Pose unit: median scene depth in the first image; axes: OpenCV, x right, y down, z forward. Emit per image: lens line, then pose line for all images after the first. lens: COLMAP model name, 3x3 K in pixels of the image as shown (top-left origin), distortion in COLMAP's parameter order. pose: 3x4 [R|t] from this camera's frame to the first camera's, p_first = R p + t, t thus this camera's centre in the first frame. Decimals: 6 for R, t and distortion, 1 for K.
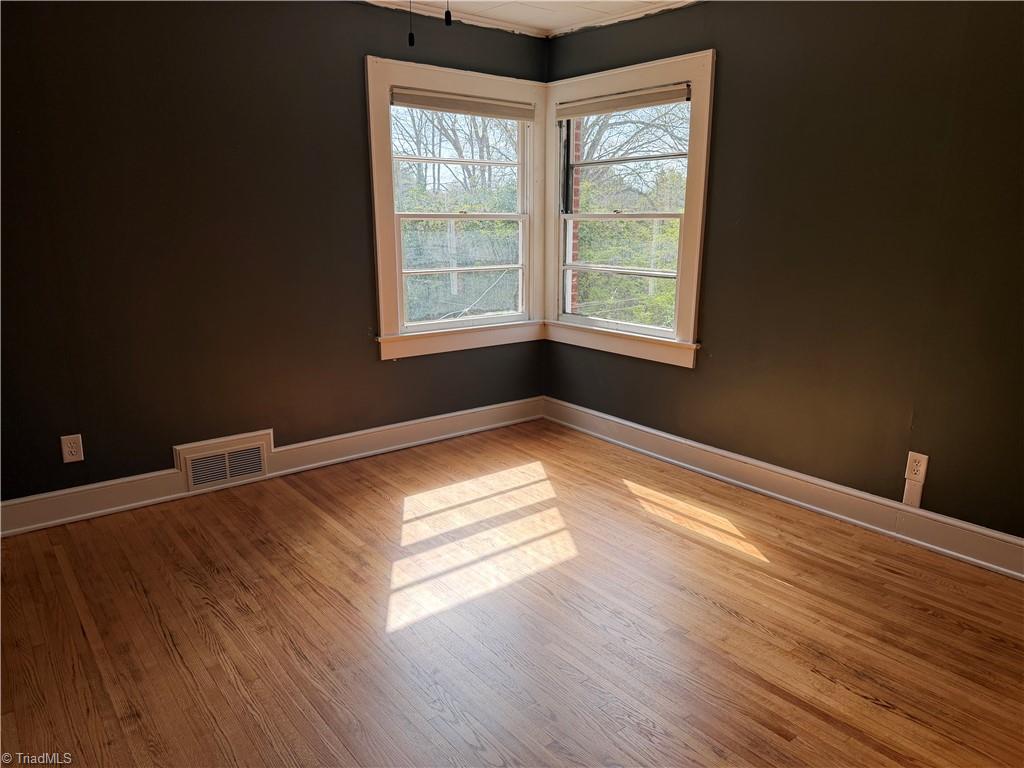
lens RADIAL K [[722.6, 0, 512.0], [0, 722.6, 384.0], [0, 0, 1]] dist [0.126199, -0.179097]
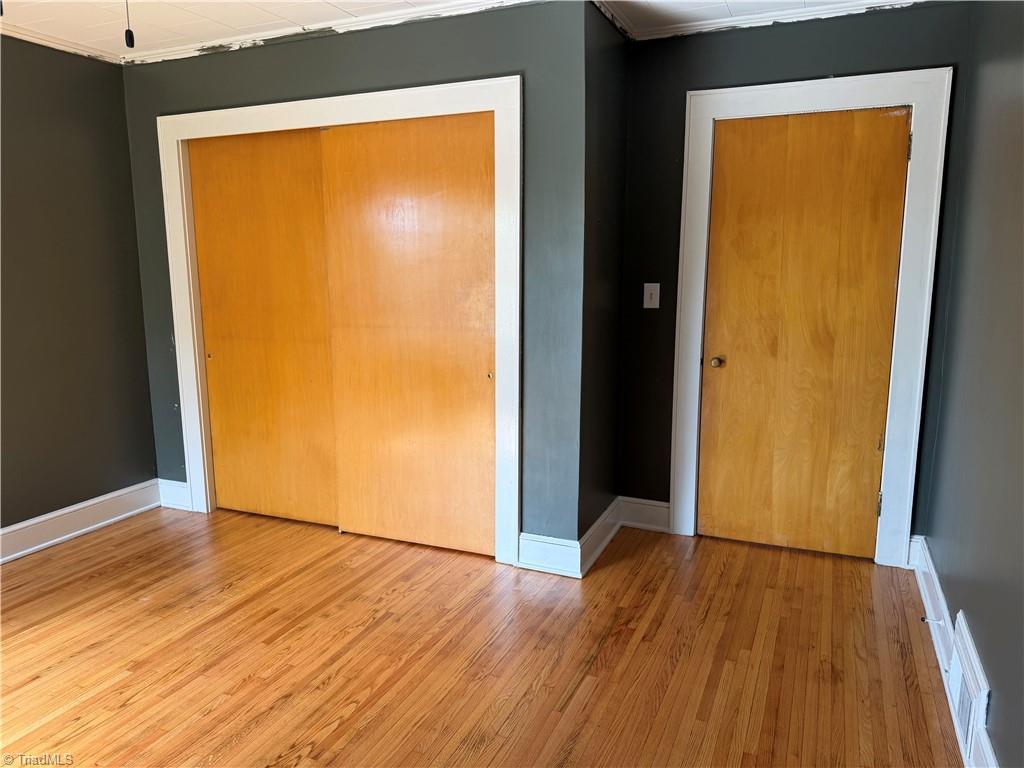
lens RADIAL K [[722.6, 0, 512.0], [0, 722.6, 384.0], [0, 0, 1]] dist [0.126199, -0.179097]
pose [[-0.465564, -0.152390, 0.871796, -0.887972], [0.204730, 0.939800, 0.273609, -0.217208], [-0.861009, 0.305865, -0.406338, 0.856336]]
